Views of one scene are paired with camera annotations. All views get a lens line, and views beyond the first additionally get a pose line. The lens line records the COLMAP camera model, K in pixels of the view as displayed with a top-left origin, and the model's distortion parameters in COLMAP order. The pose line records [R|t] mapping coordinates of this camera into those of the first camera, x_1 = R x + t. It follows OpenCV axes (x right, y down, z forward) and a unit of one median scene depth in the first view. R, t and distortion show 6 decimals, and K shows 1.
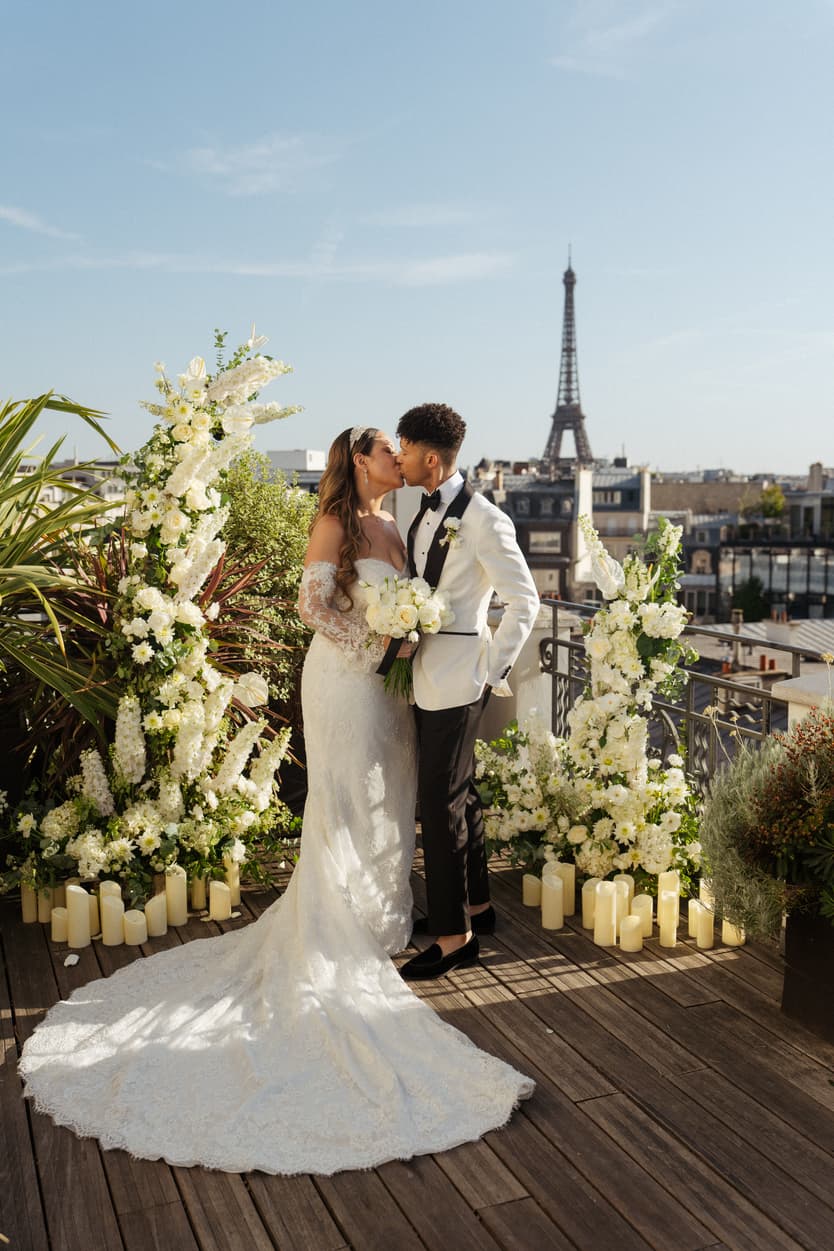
lens RADIAL K [[1176.5, 0, 418.5], [0, 1176.5, 611.2], [0, 0, 1]] dist [0.002444, -0.000349]
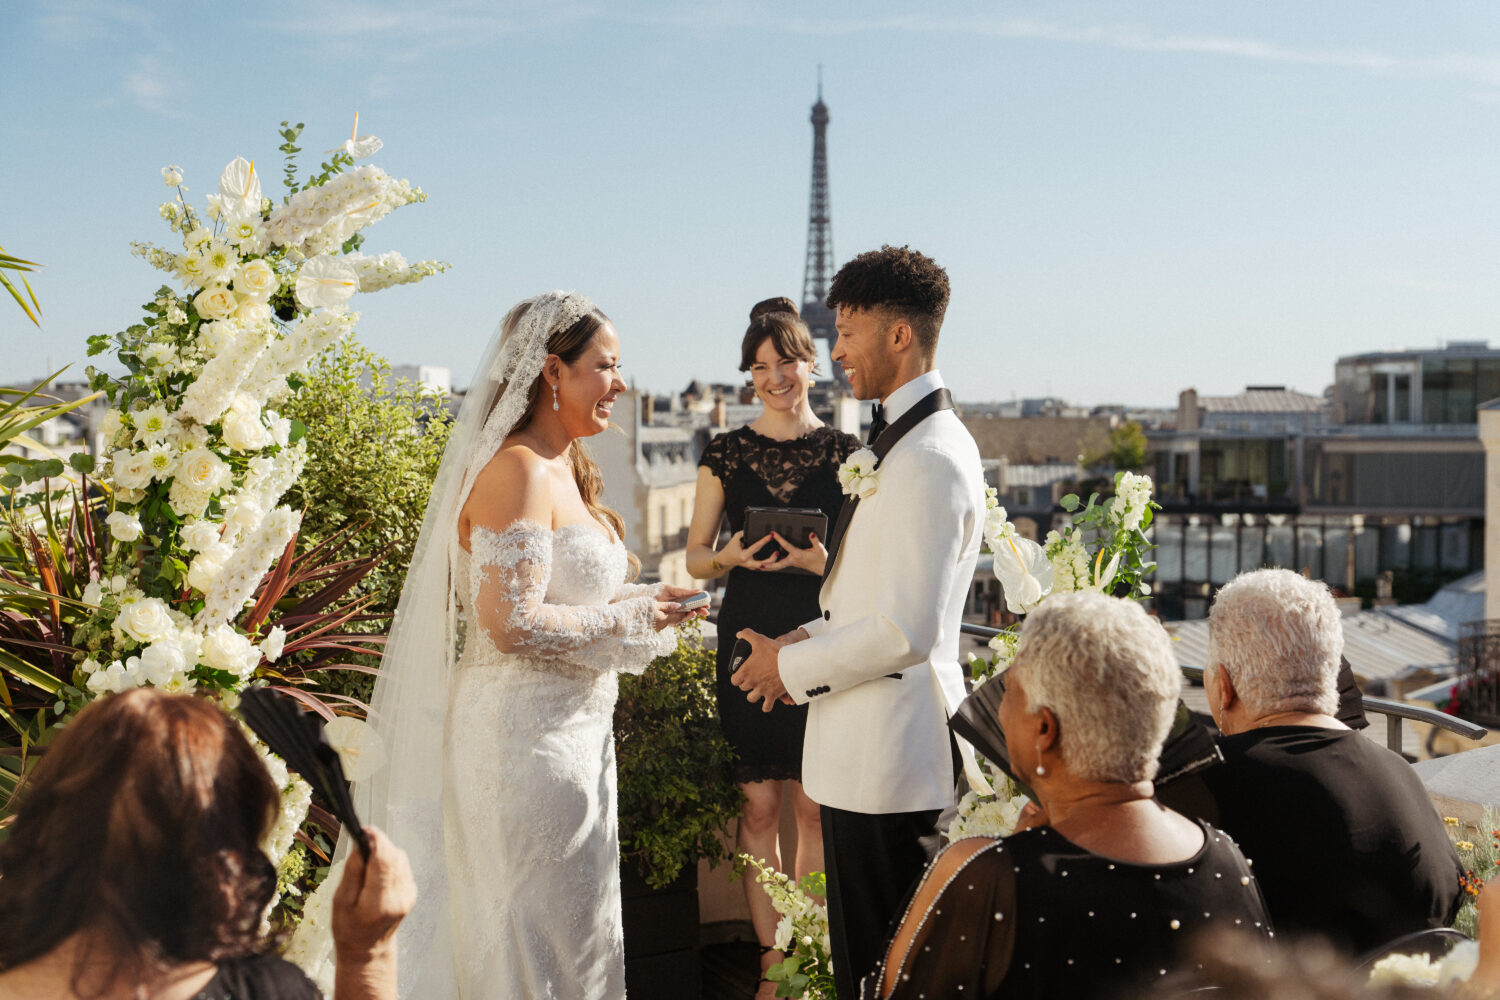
lens RADIAL K [[1774.7, 0, 787.1], [0, 1774.7, 499.7], [0, 0, 1]] dist [0.014749, 0.021591]
pose [[0.993970, -0.003139, 0.109605, -0.028994], [0.010024, 0.998006, -0.062317, -0.010120], [-0.109190, 0.063040, 0.992020, 0.158347]]
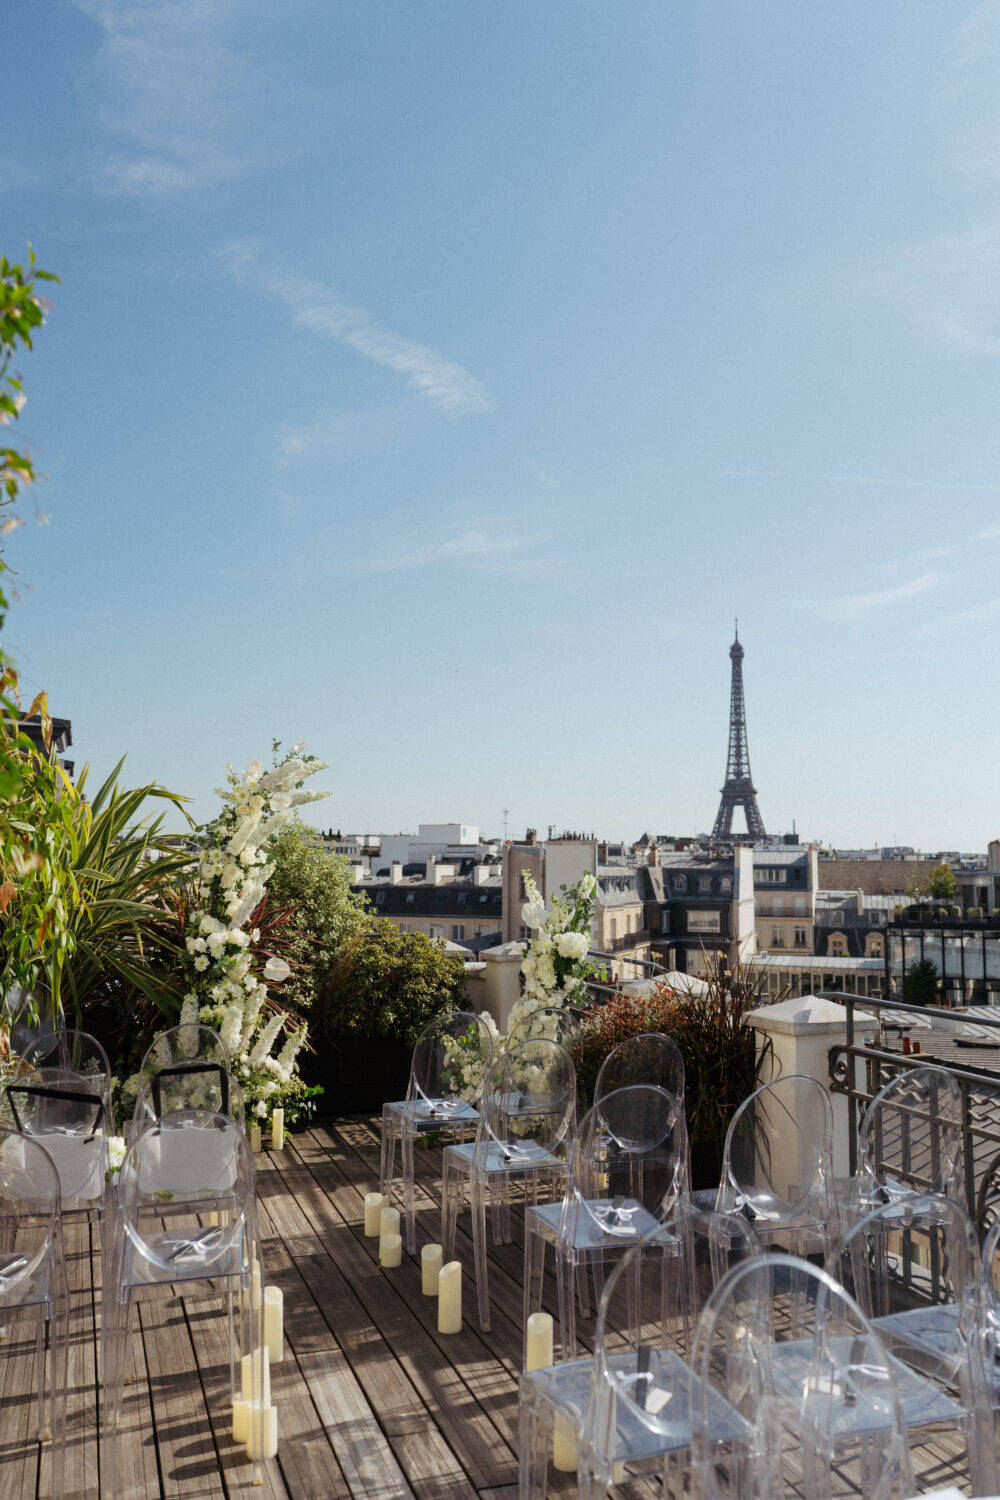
lens RADIAL K [[1261.9, 0, 500.0], [0, 1261.9, 750.0], [0, 0, 1]] dist [0.030445, -0.000250]
pose [[0.997128, -0.000550, -0.075732, 0.190991], [-0.014191, 0.980906, -0.193966, 0.057975], [0.074393, 0.194484, 0.978081, -0.414397]]
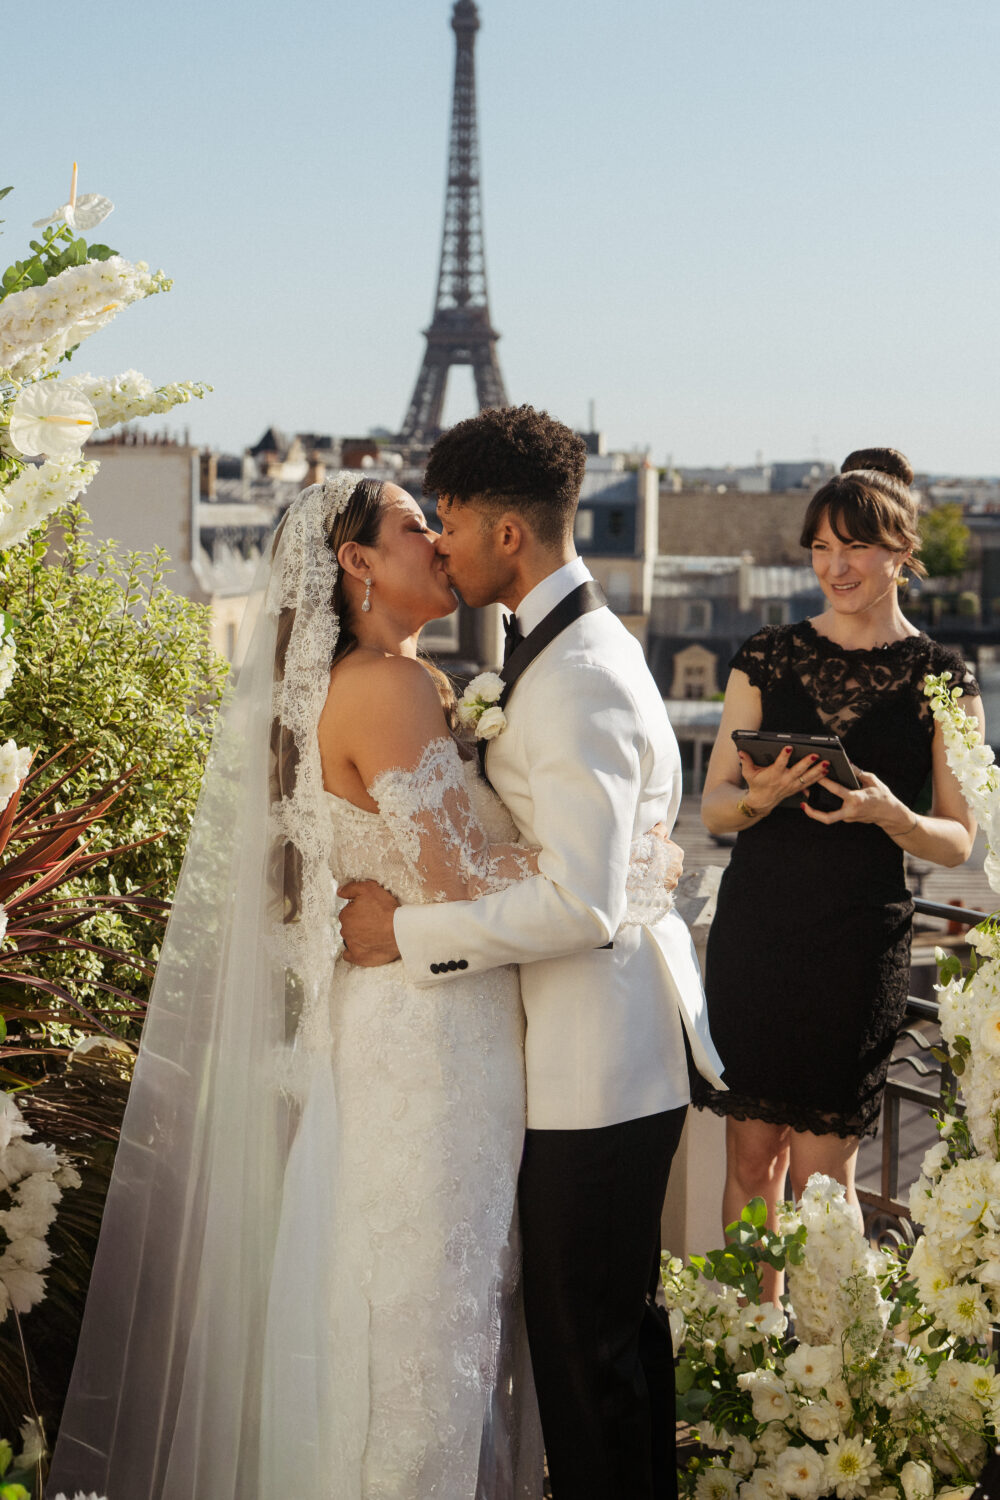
lens RADIAL K [[2715.1, 0, 379.8], [0, 2715.1, 752.0], [0, 0, 1]] dist [0.002128, 0.079711]
pose [[0.994515, 0.002867, 0.104557, -0.116951], [-0.001992, 0.999962, -0.008477, -0.041285], [-0.104577, 0.008222, 0.994483, 0.102471]]
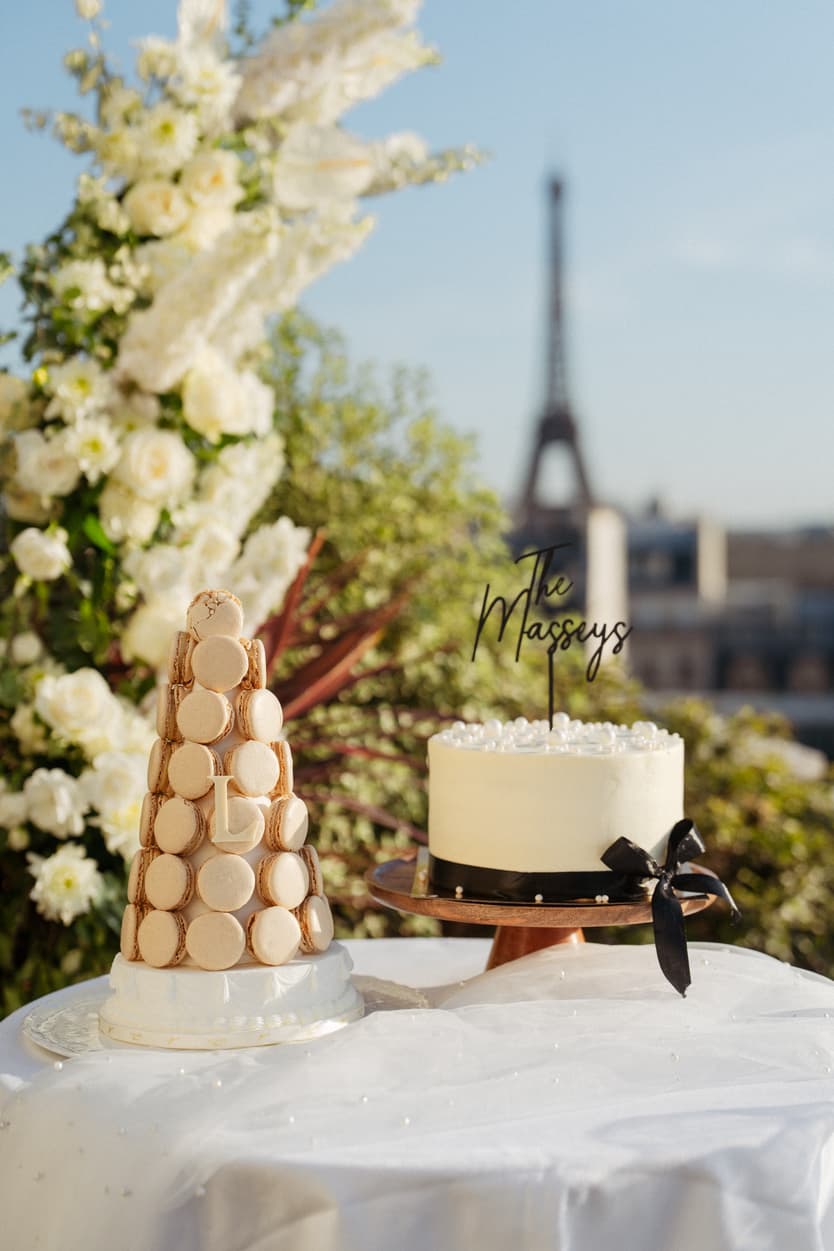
lens RADIAL K [[2042.5, 0, 413.1], [0, 2042.5, 666.4], [0, 0, 1]] dist [0.012558, -0.037537]
pose [[0.997799, -0.009364, 0.065641, -0.140035], [0.012728, 0.998617, -0.051016, 0.005558], [-0.065073, 0.051739, 0.996538, 0.362574]]
